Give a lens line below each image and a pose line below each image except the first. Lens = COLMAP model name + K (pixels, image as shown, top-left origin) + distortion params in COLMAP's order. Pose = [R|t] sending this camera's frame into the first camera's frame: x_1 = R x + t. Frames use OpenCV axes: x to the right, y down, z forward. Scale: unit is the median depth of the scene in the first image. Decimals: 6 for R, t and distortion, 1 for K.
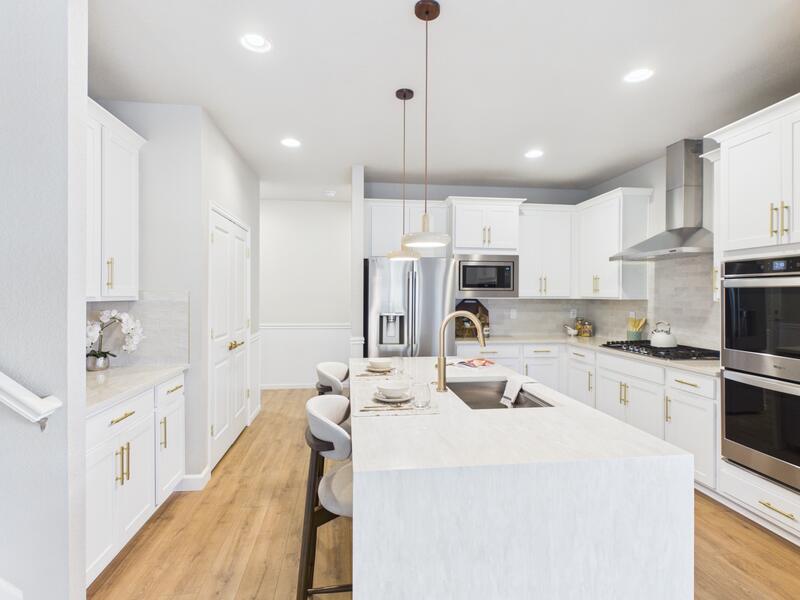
lens RADIAL K [[419.6, 0, 402.5], [0, 419.6, 299.1], [0, 0, 1]] dist [-0.000960, 0.000220]
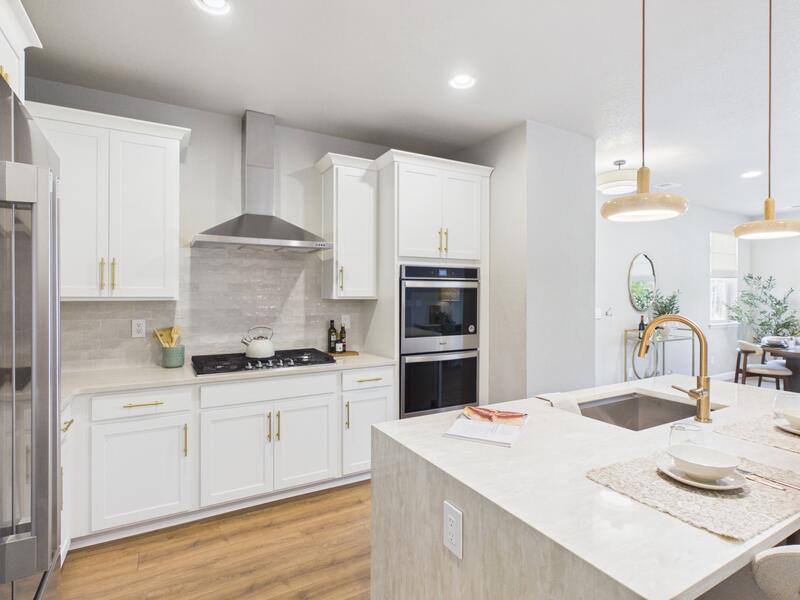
lens RADIAL K [[419.6, 0, 402.5], [0, 419.6, 299.1], [0, 0, 1]] dist [-0.000960, 0.000220]
pose [[-0.385526, -0.010793, 0.922634, -0.206069], [0.009257, 0.999836, 0.015564, -0.007495], [-0.922650, 0.014541, -0.385363, 0.927545]]
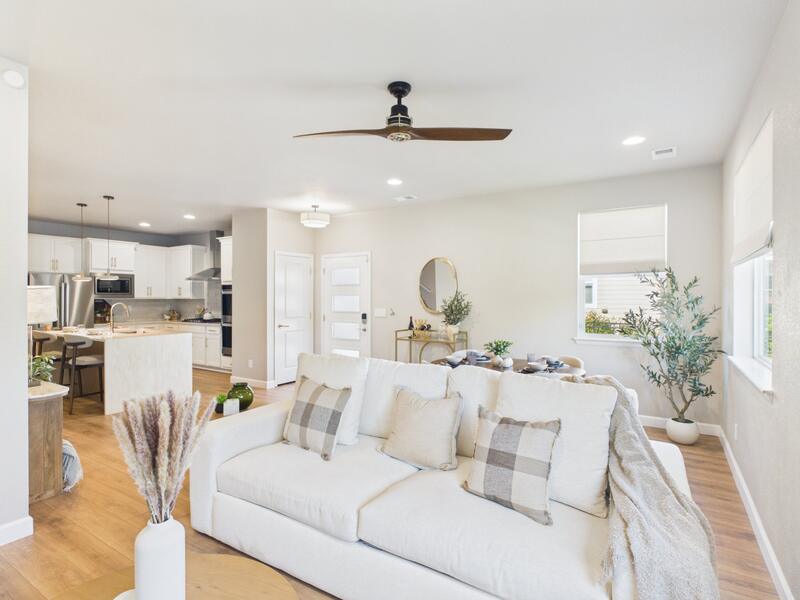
lens RADIAL K [[419.6, 0, 402.5], [0, 419.6, 299.1], [0, 0, 1]] dist [-0.000960, 0.000220]
pose [[0.635915, -0.004085, 0.771748, -0.409369], [0.007538, 0.999971, -0.000919, 0.011378], [-0.771722, 0.006402, 0.635928, -1.106986]]
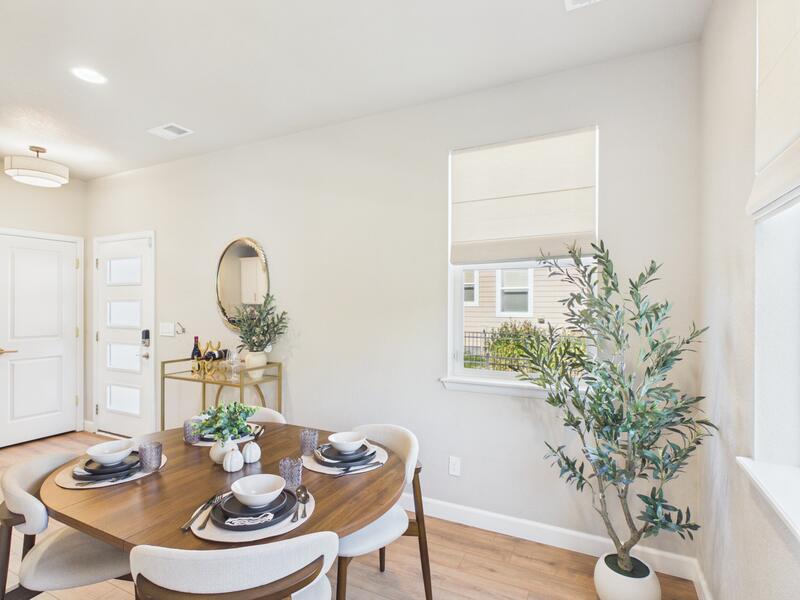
lens RADIAL K [[418.0, 0, 403.6], [0, 418.0, 306.0], [0, 0, 1]] dist [0.000722, 0.000289]
pose [[0.554033, -0.002384, 0.832491, 0.227975], [0.006342, 0.999979, -0.001357, 0.011562], [-0.832470, 0.006031, 0.554037, -1.040912]]
